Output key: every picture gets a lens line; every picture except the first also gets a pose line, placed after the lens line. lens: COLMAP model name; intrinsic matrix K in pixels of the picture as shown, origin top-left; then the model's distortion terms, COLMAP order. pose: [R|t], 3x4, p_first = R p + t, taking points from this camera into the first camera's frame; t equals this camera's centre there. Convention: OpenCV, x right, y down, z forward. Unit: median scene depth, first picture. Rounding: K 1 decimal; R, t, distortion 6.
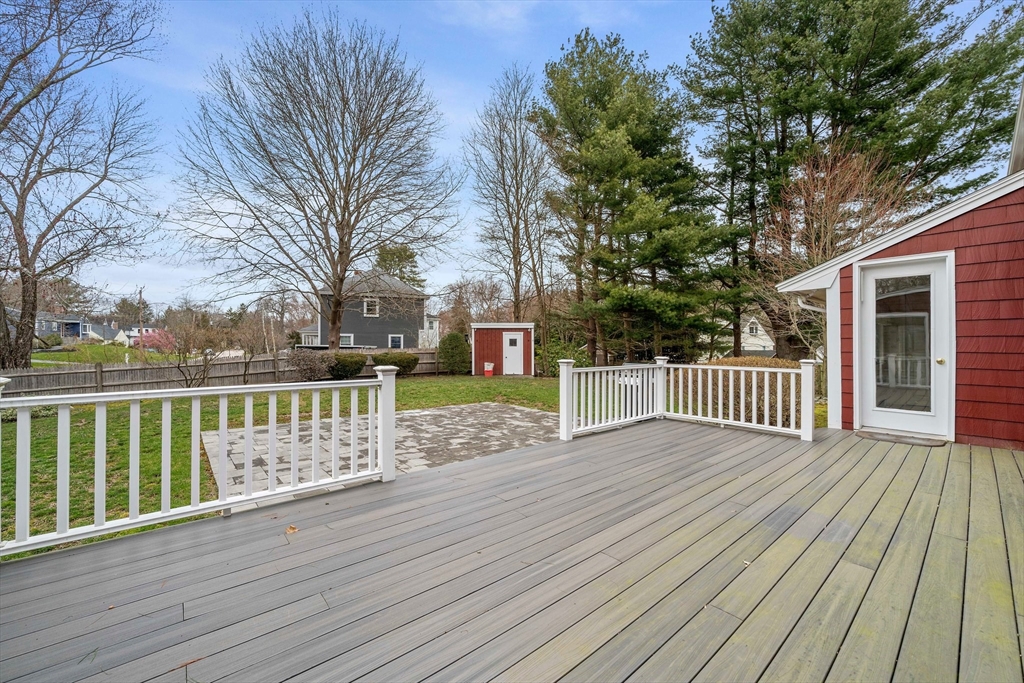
lens RADIAL K [[399.1, 0, 513.5], [0, 399.1, 349.4], [0, 0, 1]] dist [-0.003488, 0.000183]
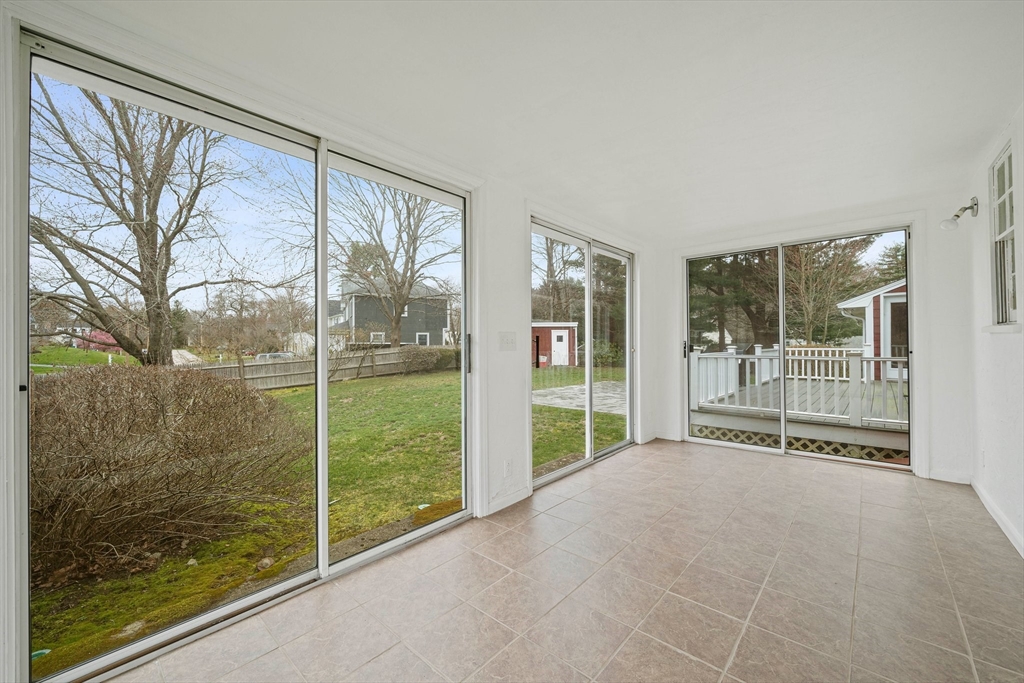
lens RADIAL K [[399.1, 0, 517.8], [0, 399.1, 343.3], [0, 0, 1]] dist [-0.003488, 0.000183]
pose [[0.992127, -0.009115, 0.124904, -0.274788], [0.010212, 0.999915, -0.008144, 0.004553], [-0.124819, 0.009355, 0.992135, -0.168859]]
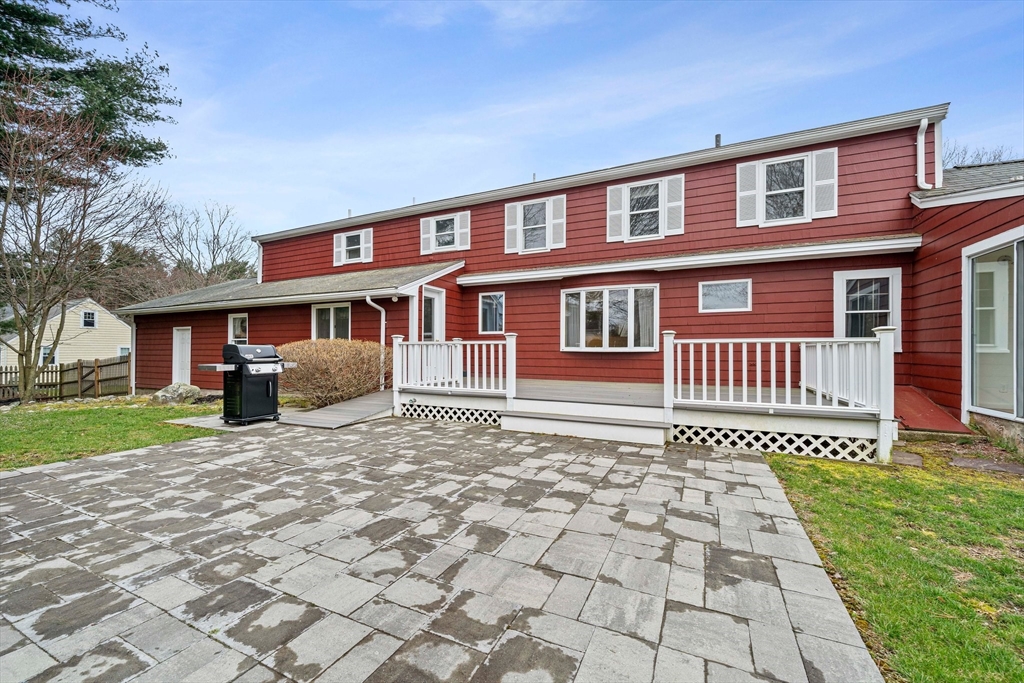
lens RADIAL K [[399.1, 0, 518.5], [0, 399.1, 347.1], [0, 0, 1]] dist [-0.003488, 0.000183]
pose [[-0.414629, 0.006486, 0.909967, -0.219398], [0.005794, 0.999973, -0.004487, 0.016085], [-0.909972, 0.003412, -0.414656, 0.321346]]
